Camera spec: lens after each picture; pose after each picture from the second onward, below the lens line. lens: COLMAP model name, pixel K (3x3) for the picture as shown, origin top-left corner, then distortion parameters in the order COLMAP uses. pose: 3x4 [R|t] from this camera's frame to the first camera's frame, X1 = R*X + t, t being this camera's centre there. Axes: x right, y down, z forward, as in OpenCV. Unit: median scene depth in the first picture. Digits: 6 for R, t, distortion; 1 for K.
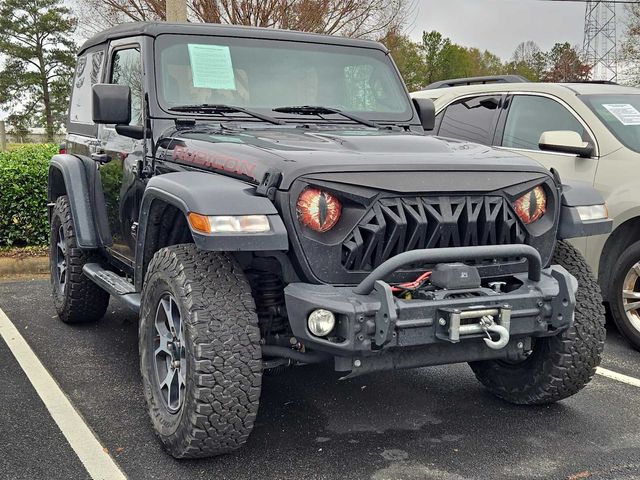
lens RADIAL K [[850.2, 0, 320.0], [0, 850.2, 240.0], [0, 0, 1]] dist [0.066806, 0.007508]
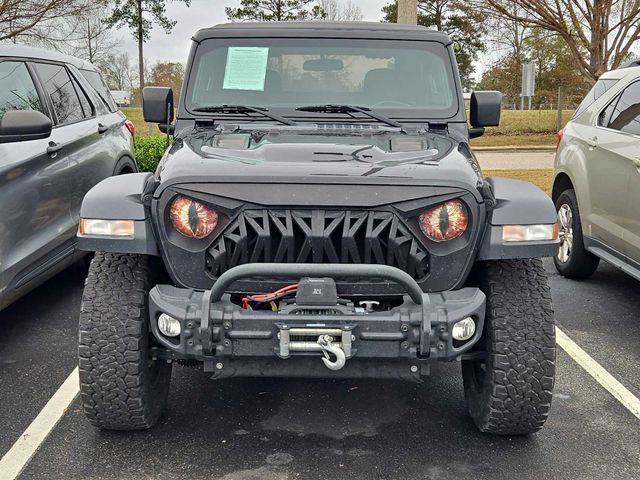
lens RADIAL K [[858.7, 0, 320.0], [0, 858.7, 240.0], [0, 0, 1]] dist [0.068985, -0.018458]
pose [[0.894744, 0.069565, -0.441129, 0.587598], [-0.051490, 0.997275, 0.052830, -0.069036], [0.443602, -0.024555, 0.895887, 0.105730]]
